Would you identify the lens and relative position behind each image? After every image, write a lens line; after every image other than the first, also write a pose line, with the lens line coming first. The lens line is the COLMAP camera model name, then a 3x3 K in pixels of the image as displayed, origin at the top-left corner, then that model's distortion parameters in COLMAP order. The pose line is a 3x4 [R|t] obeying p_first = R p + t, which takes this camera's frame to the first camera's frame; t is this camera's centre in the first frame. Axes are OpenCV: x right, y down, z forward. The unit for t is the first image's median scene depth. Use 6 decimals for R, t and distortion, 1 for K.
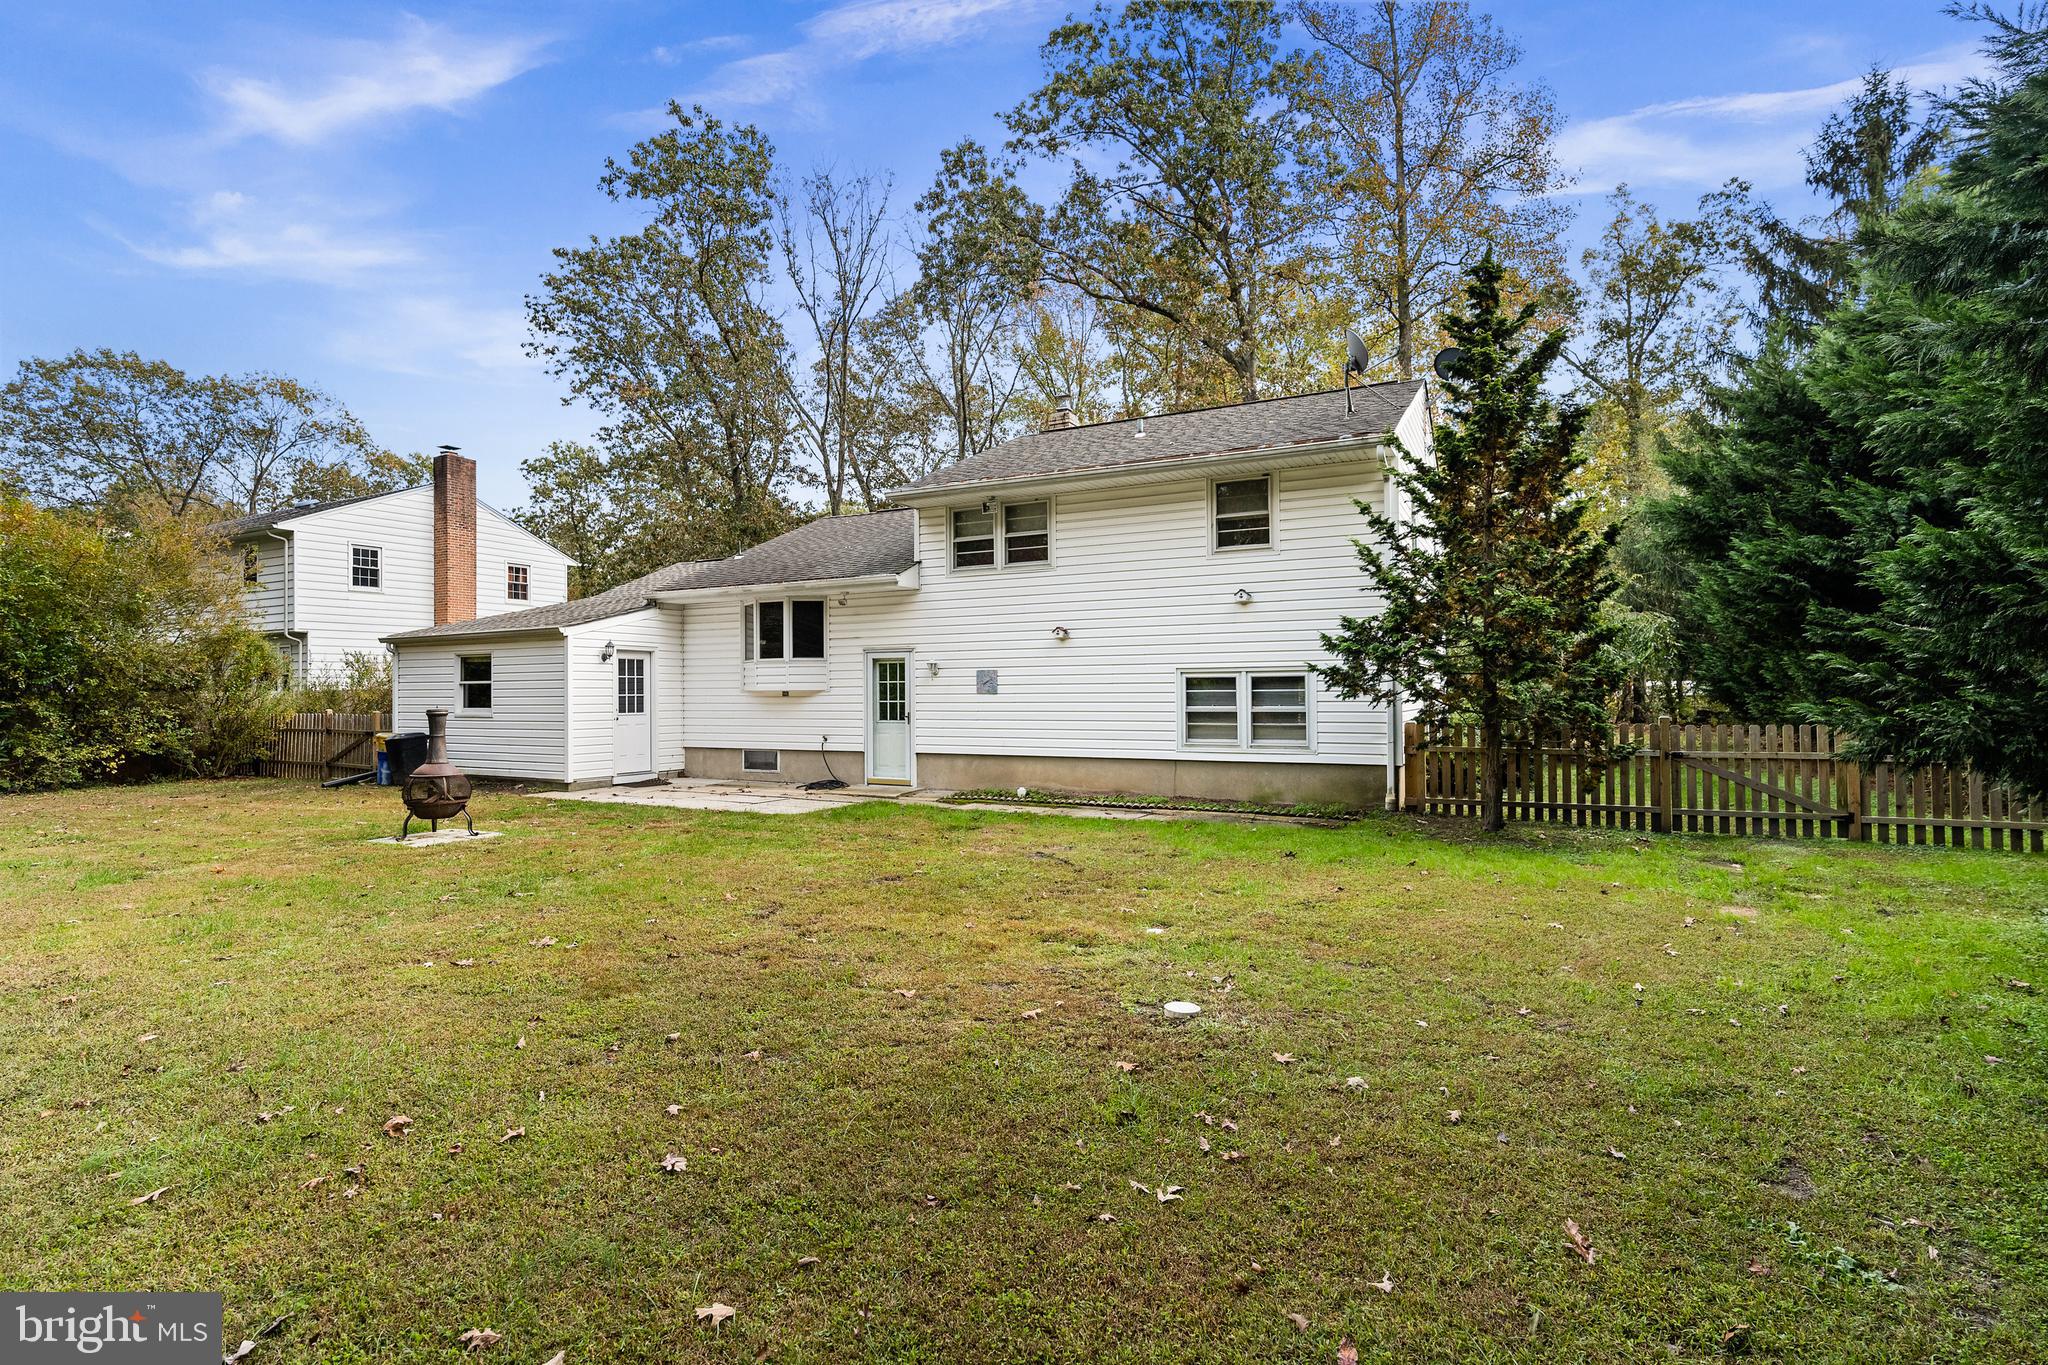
lens RADIAL K [[1018.2, 0, 1024.1], [0, 1018.2, 702.4], [0, 0, 1]] dist [0.000502, -0.000076]
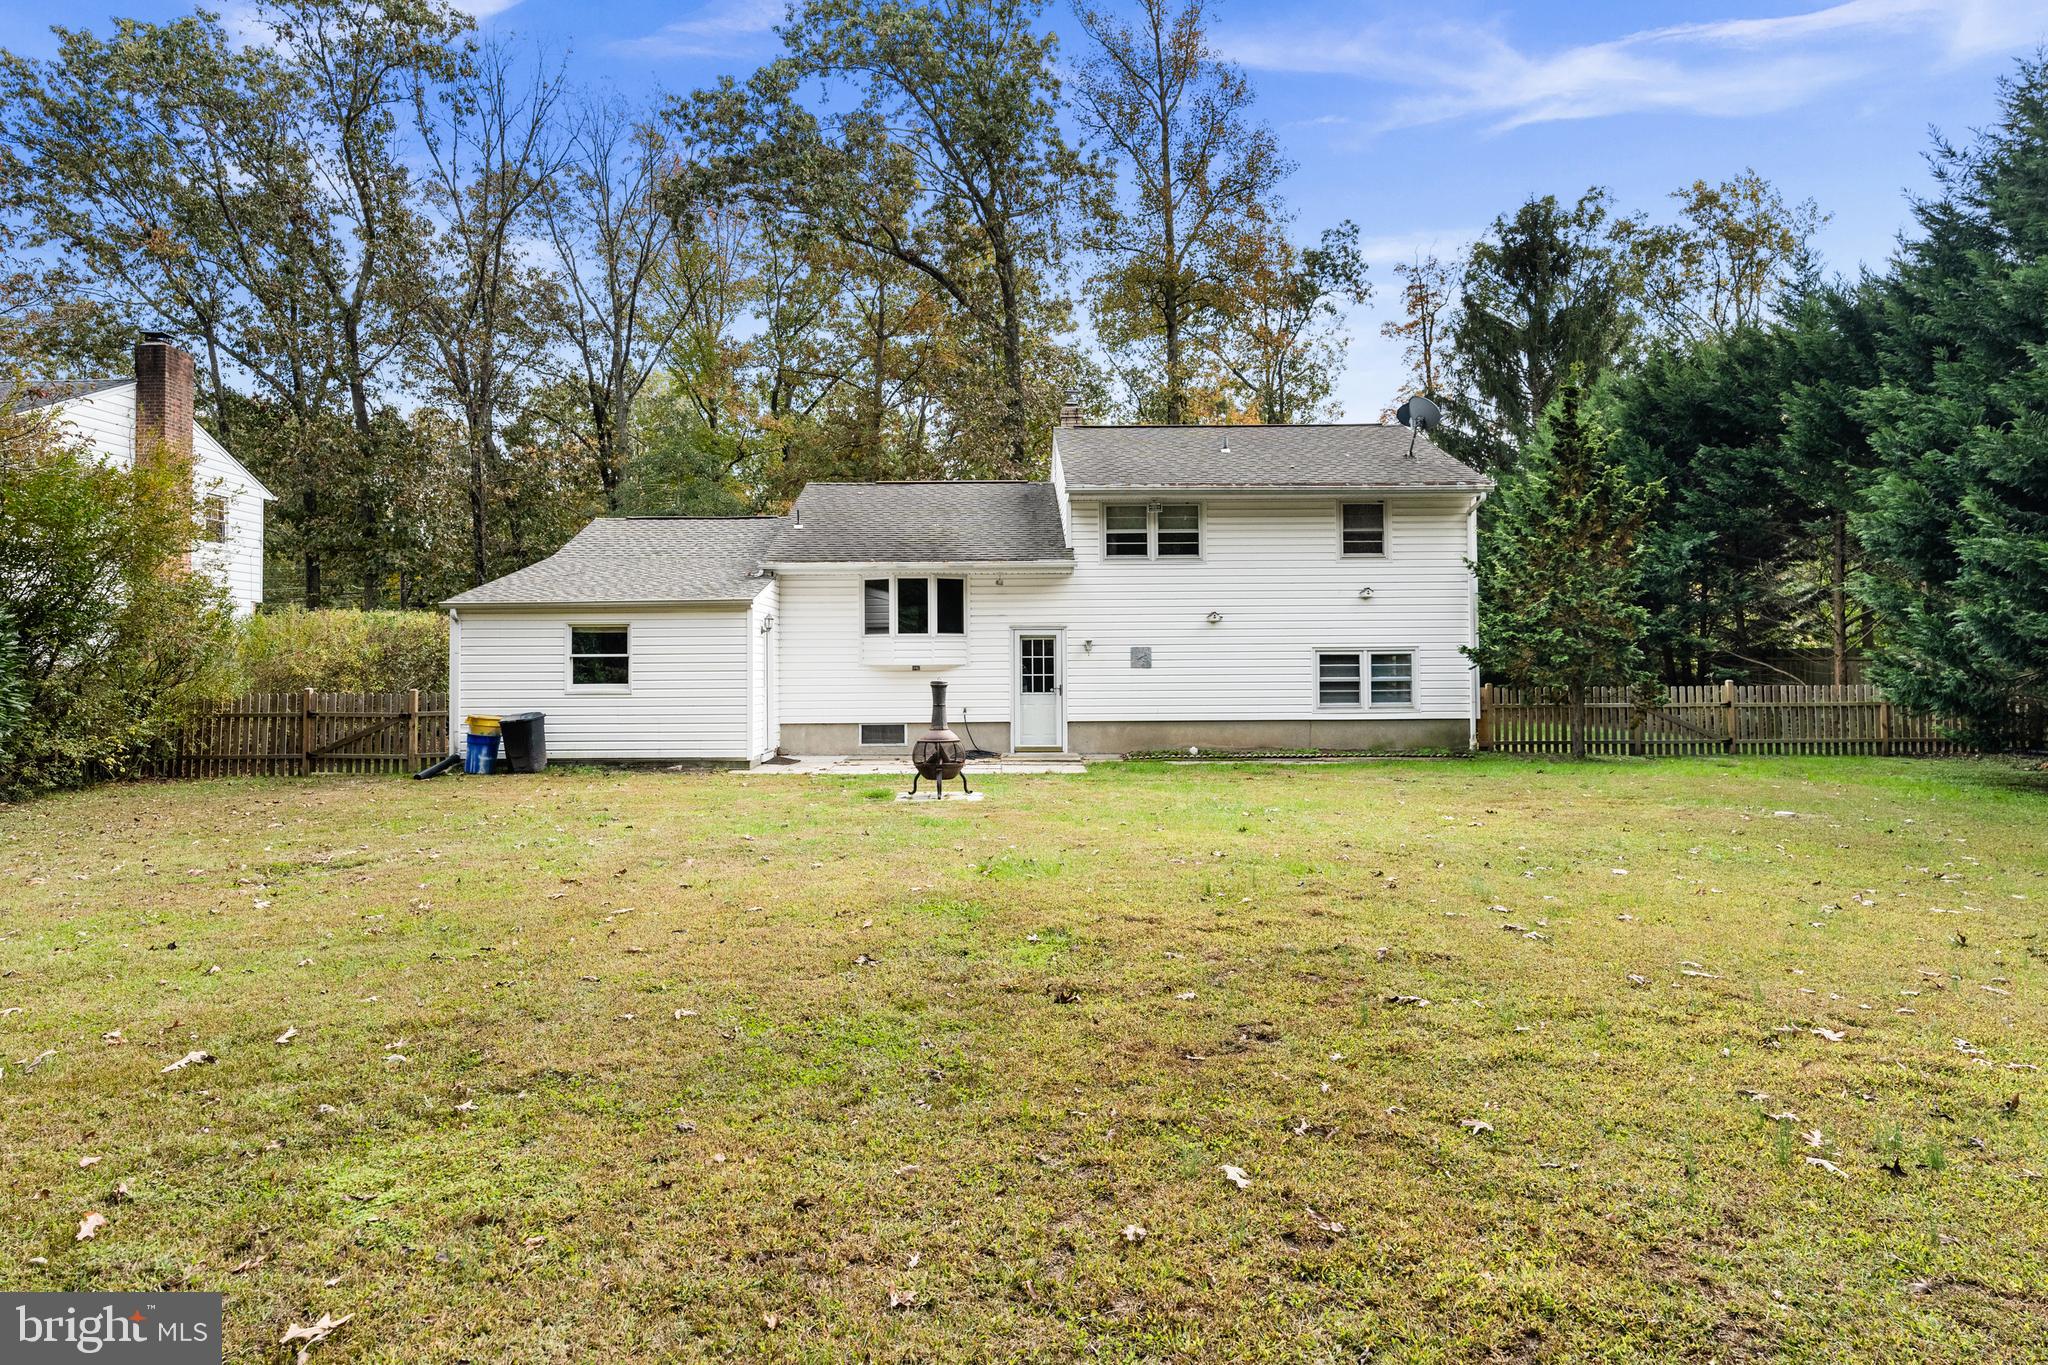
lens RADIAL K [[1231.5, 0, 1024.0], [0, 1231.5, 682.5], [0, 0, 1]] dist [-0.004154, -0.000368]
pose [[0.879503, -0.008098, 0.475824, -0.823398], [0.005096, 0.999958, 0.007597, -0.003051], [-0.475865, -0.004257, 0.879508, -0.161688]]
